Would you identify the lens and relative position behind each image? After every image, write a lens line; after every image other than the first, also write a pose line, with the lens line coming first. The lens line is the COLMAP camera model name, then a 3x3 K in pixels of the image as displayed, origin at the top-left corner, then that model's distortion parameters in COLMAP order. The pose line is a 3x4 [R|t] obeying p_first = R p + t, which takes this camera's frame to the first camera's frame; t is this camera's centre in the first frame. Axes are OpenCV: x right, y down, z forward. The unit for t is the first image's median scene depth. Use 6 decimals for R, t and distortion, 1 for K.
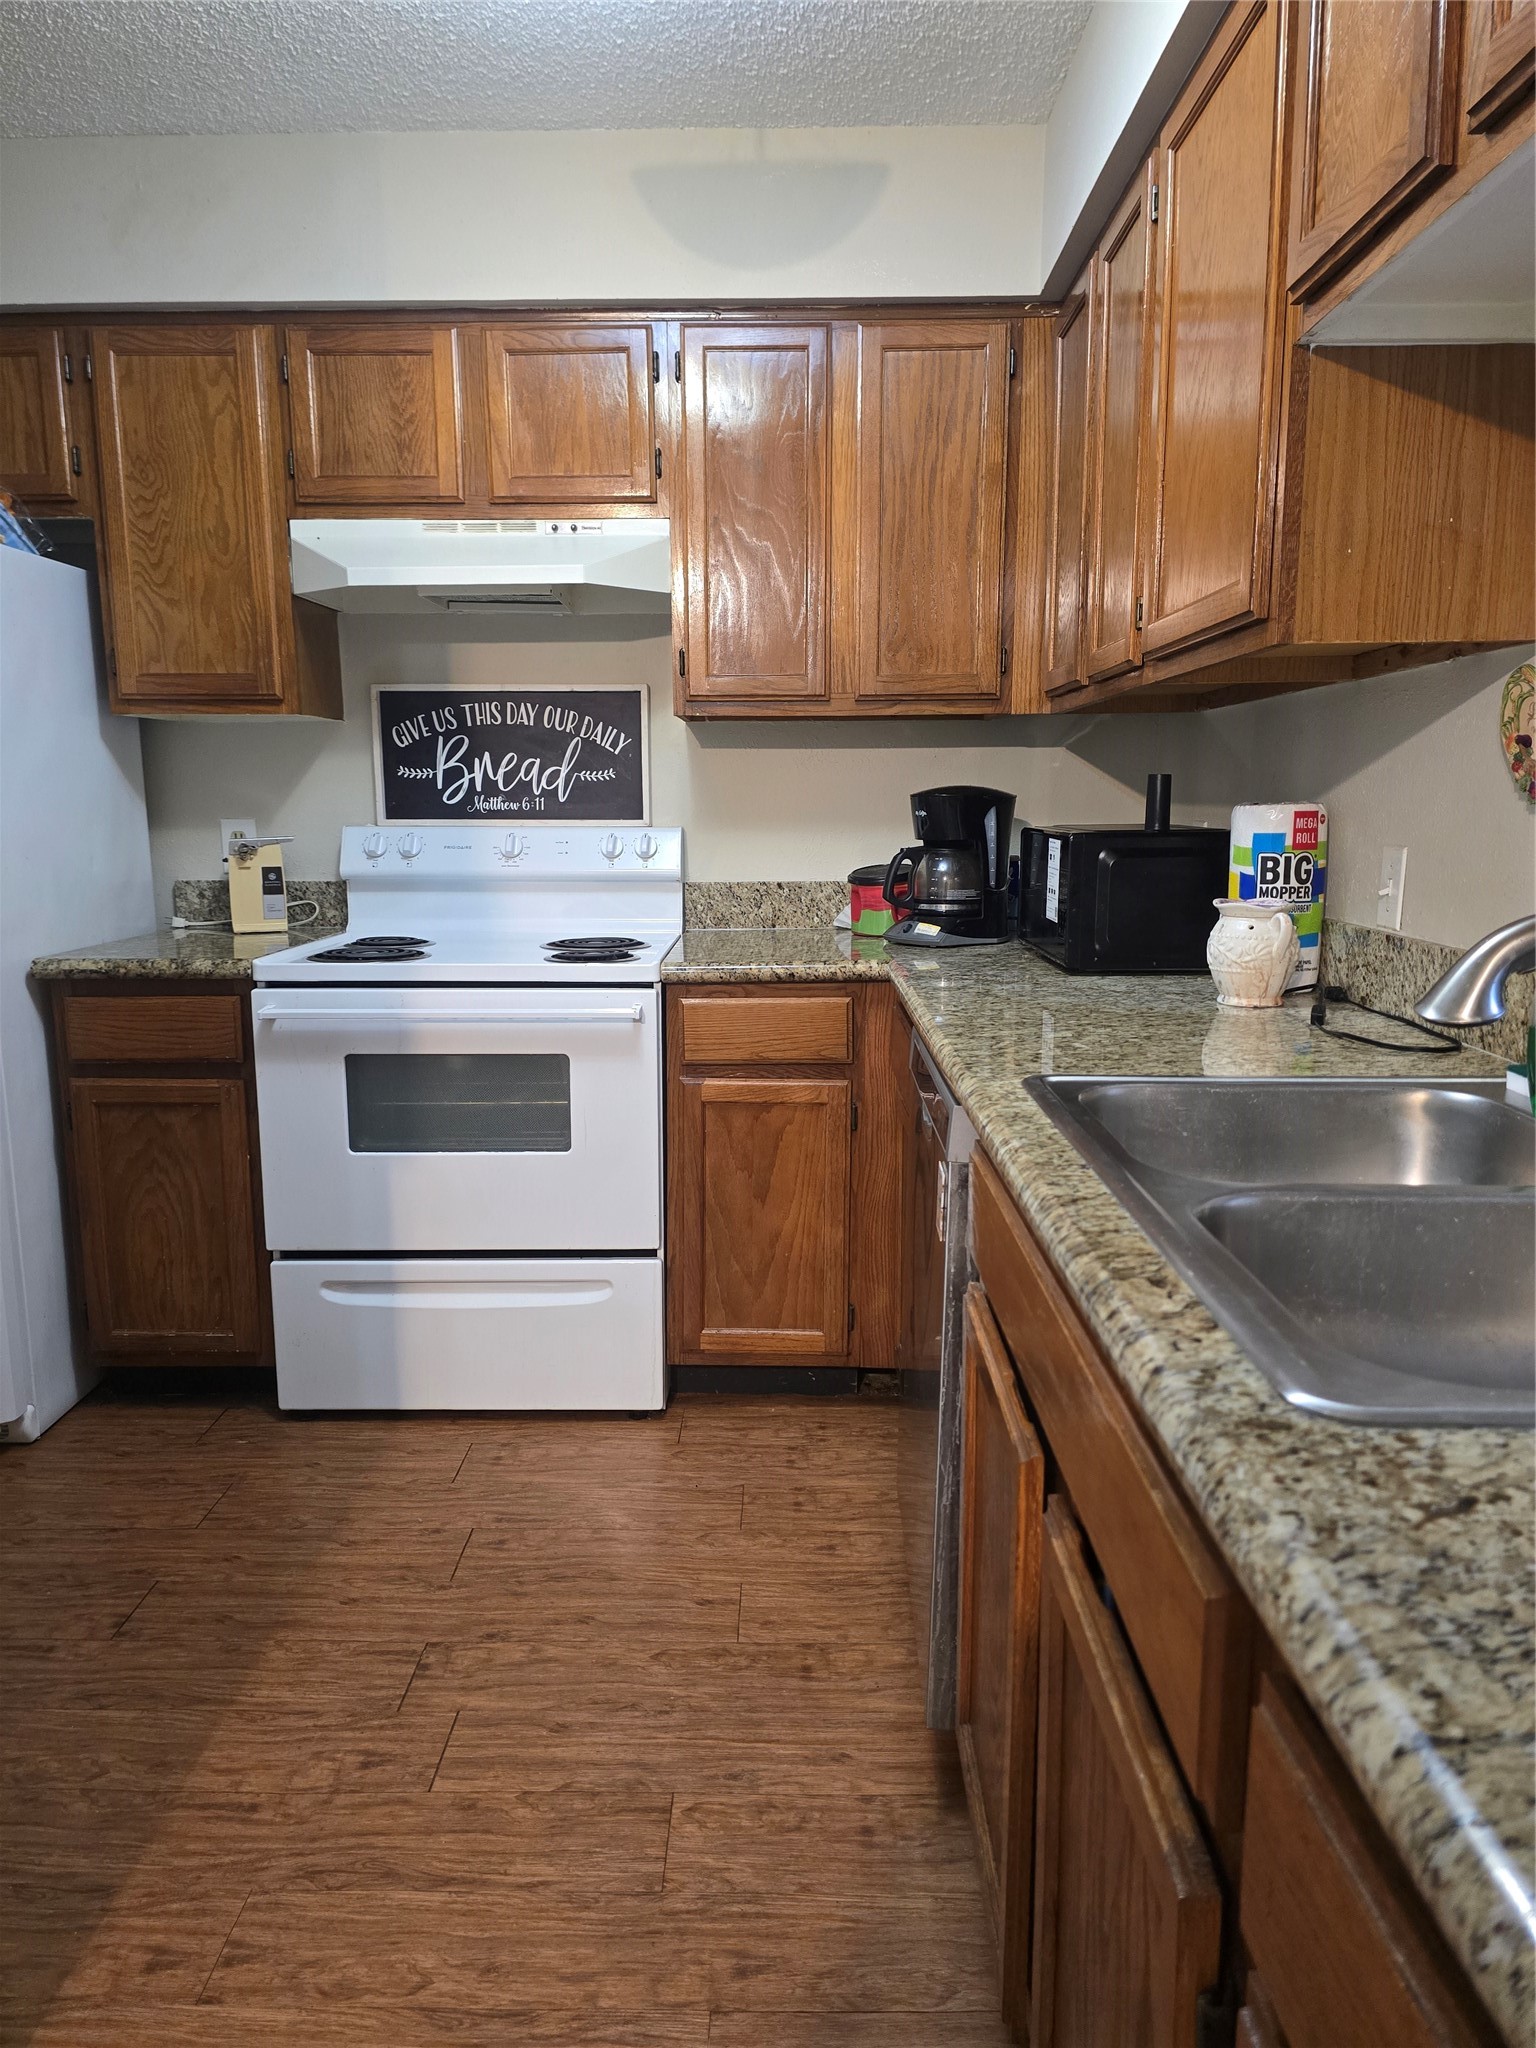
lens RADIAL K [[1376.5, 0, 765.2], [0, 1376.5, 1031.8], [0, 0, 1]] dist [0.060116, -0.052806]
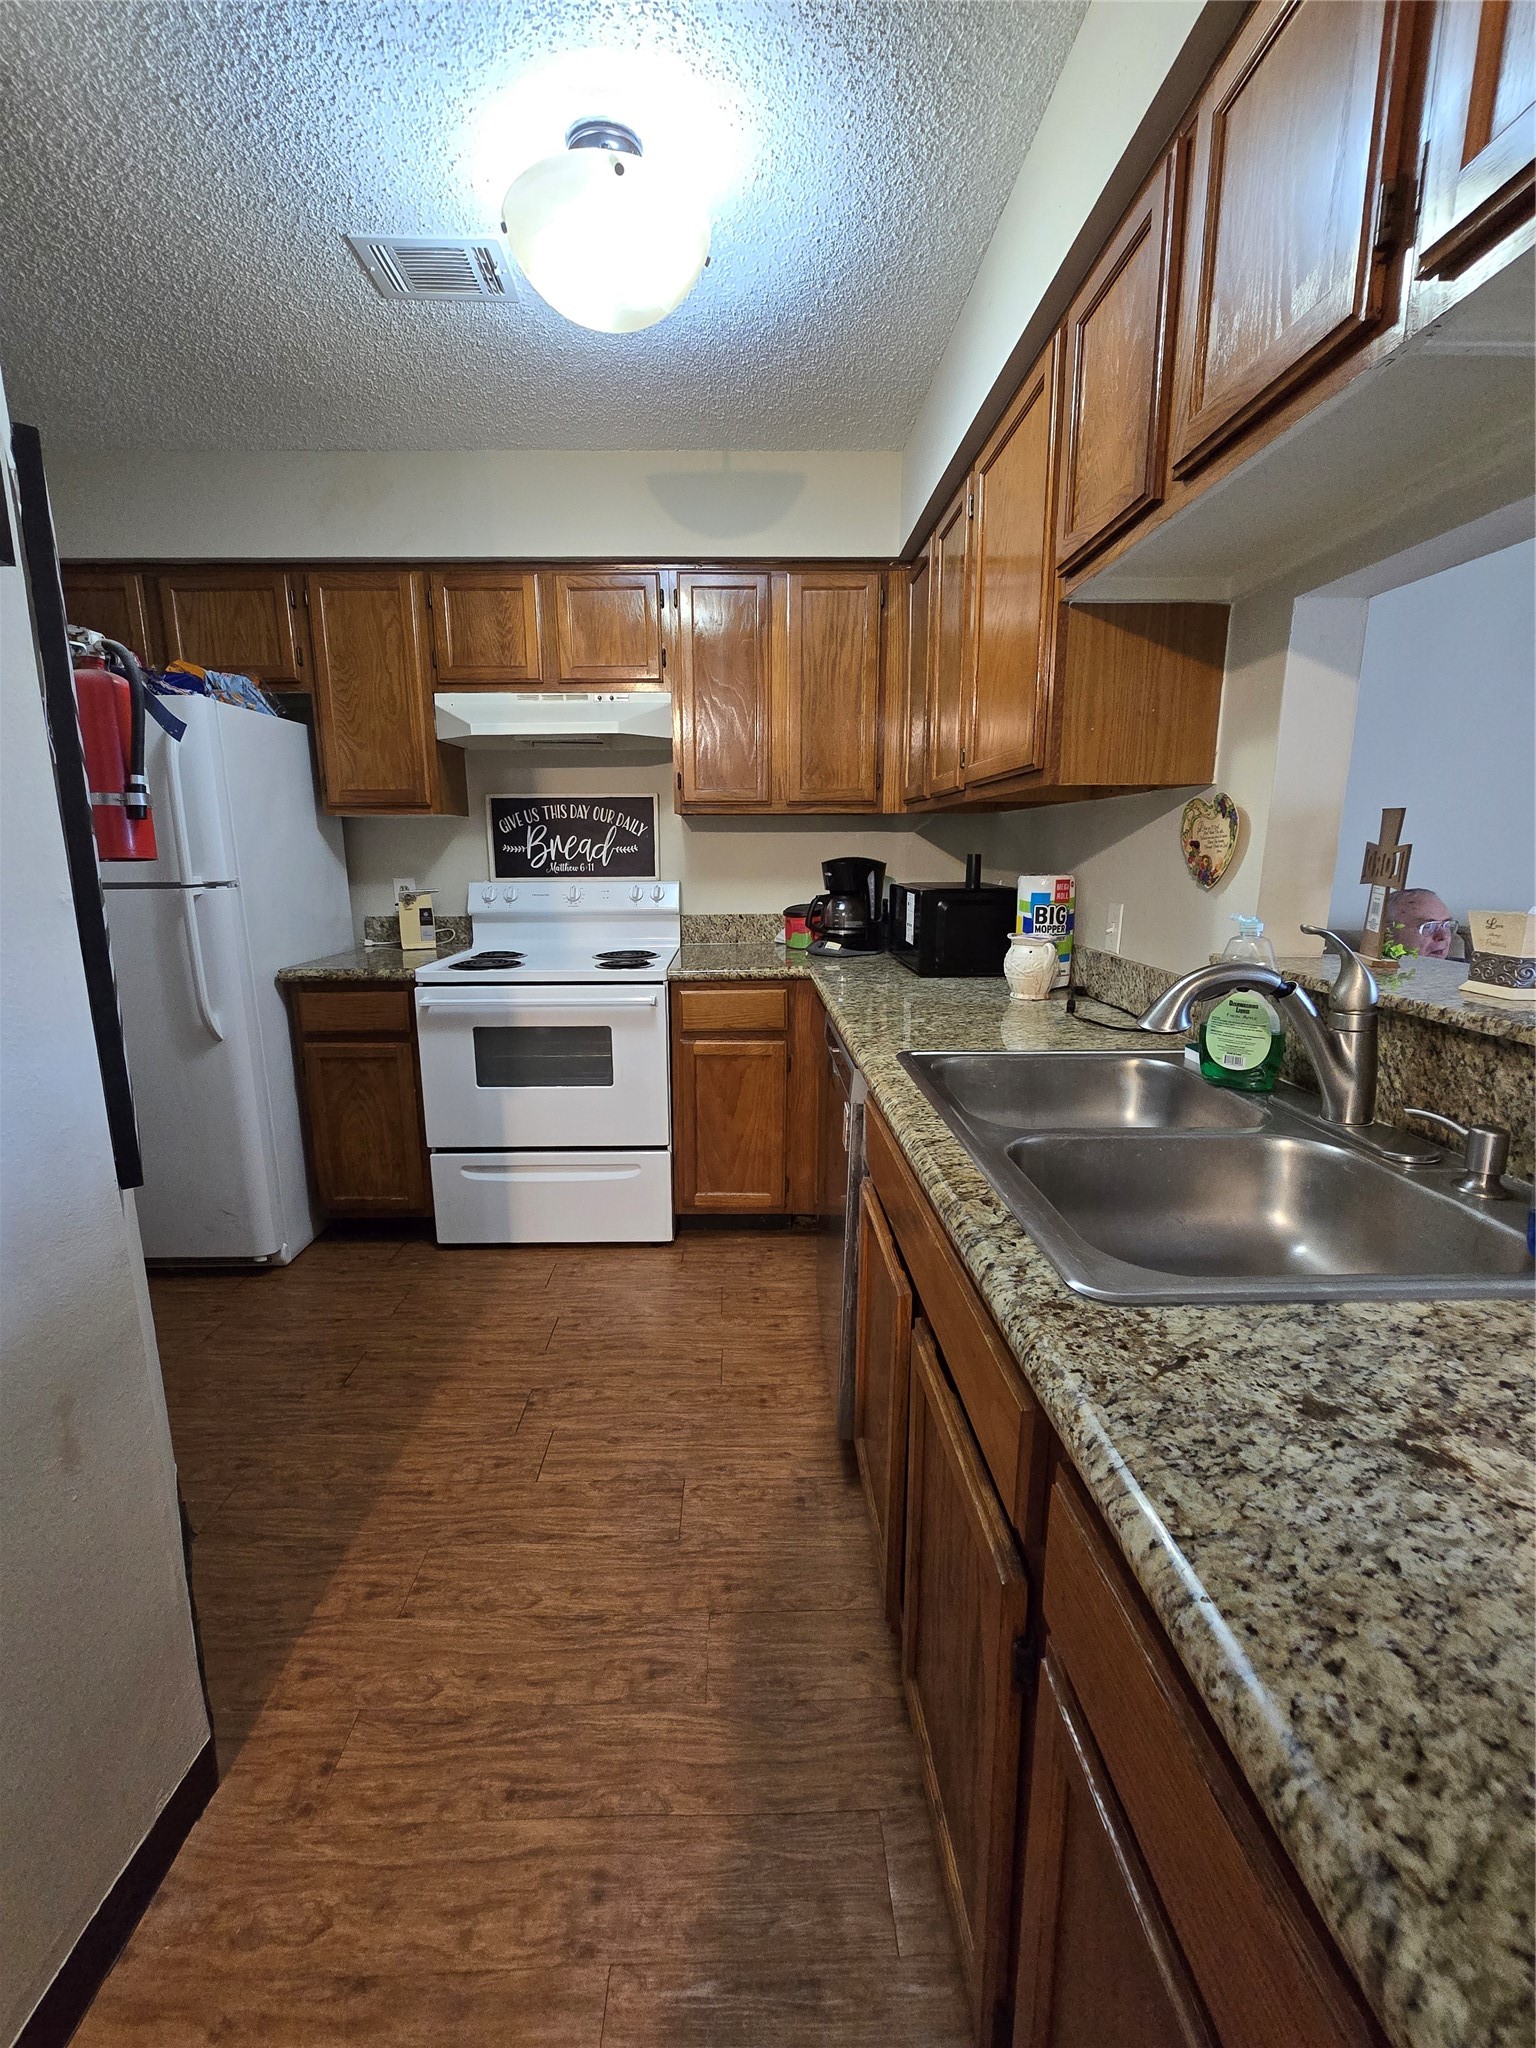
lens RADIAL K [[839.7, 0, 753.6], [0, 839.7, 1018.0], [0, 0, 1]] dist [0.000431, 0.001226]
pose [[0.999493, -0.007873, 0.030842, -0.008060], [0.006864, 0.999442, 0.032702, -0.029157], [-0.031082, -0.032474, 0.998989, 0.012789]]
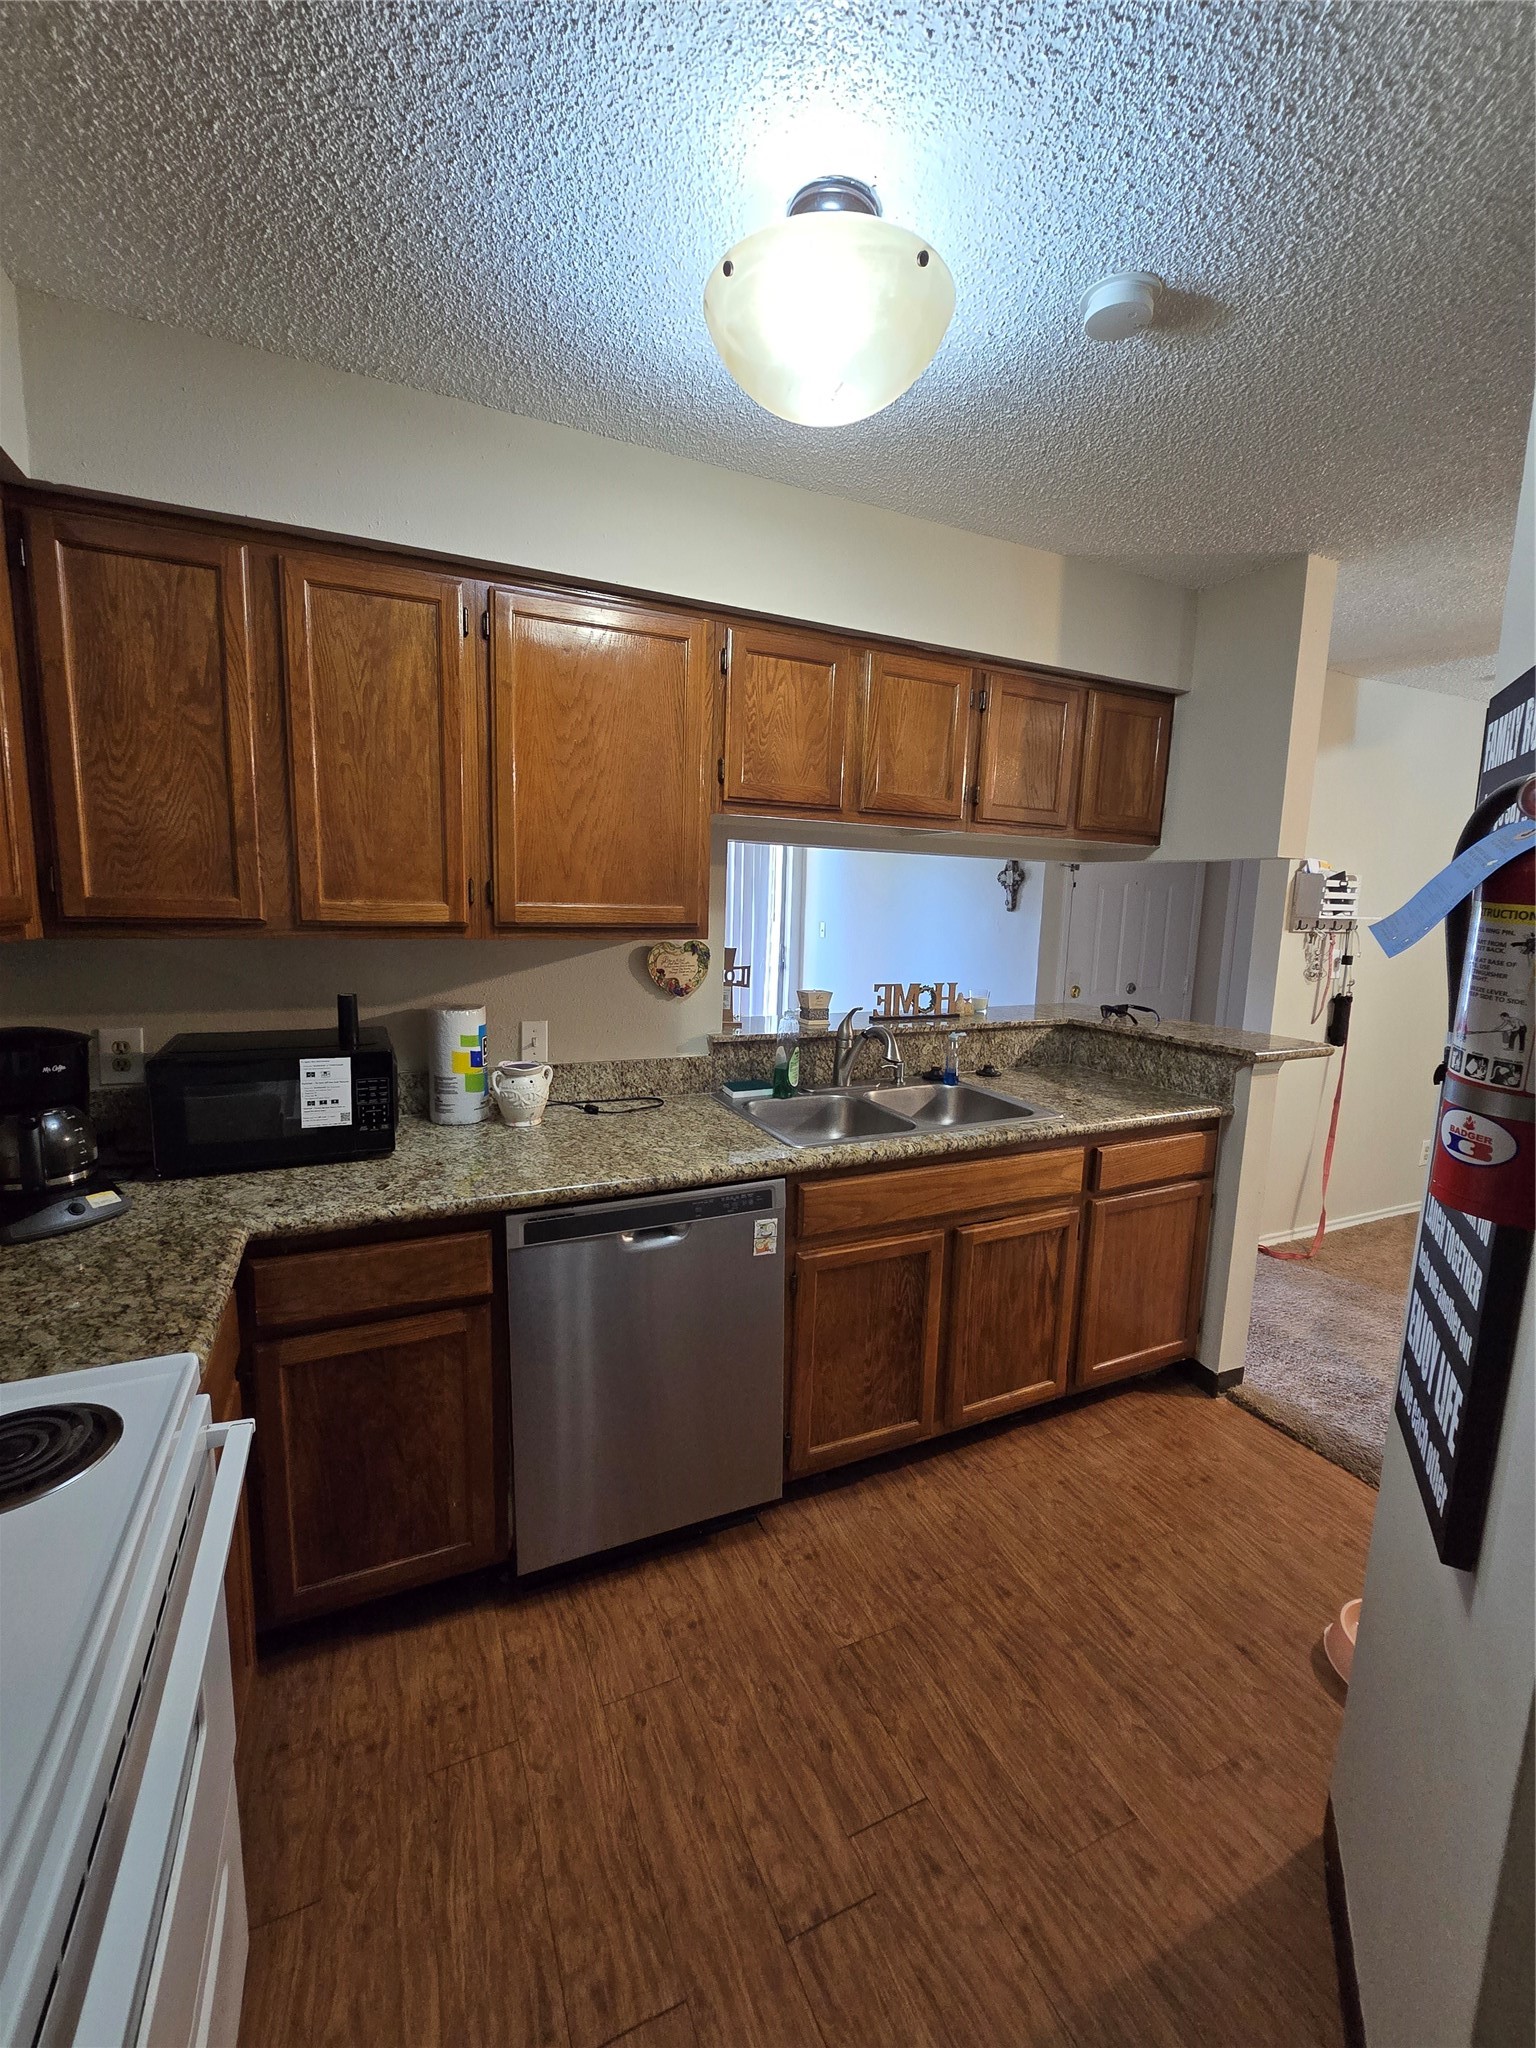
lens RADIAL K [[839.7, 0, 764.2], [0, 839.7, 1025.1], [0, 0, 1]] dist [0.000431, 0.001226]
pose [[-0.432976, -0.139900, 0.890483, -0.647159], [0.127428, 0.968462, 0.214110, -0.304043], [-0.892353, 0.206177, -0.401494, 1.074250]]
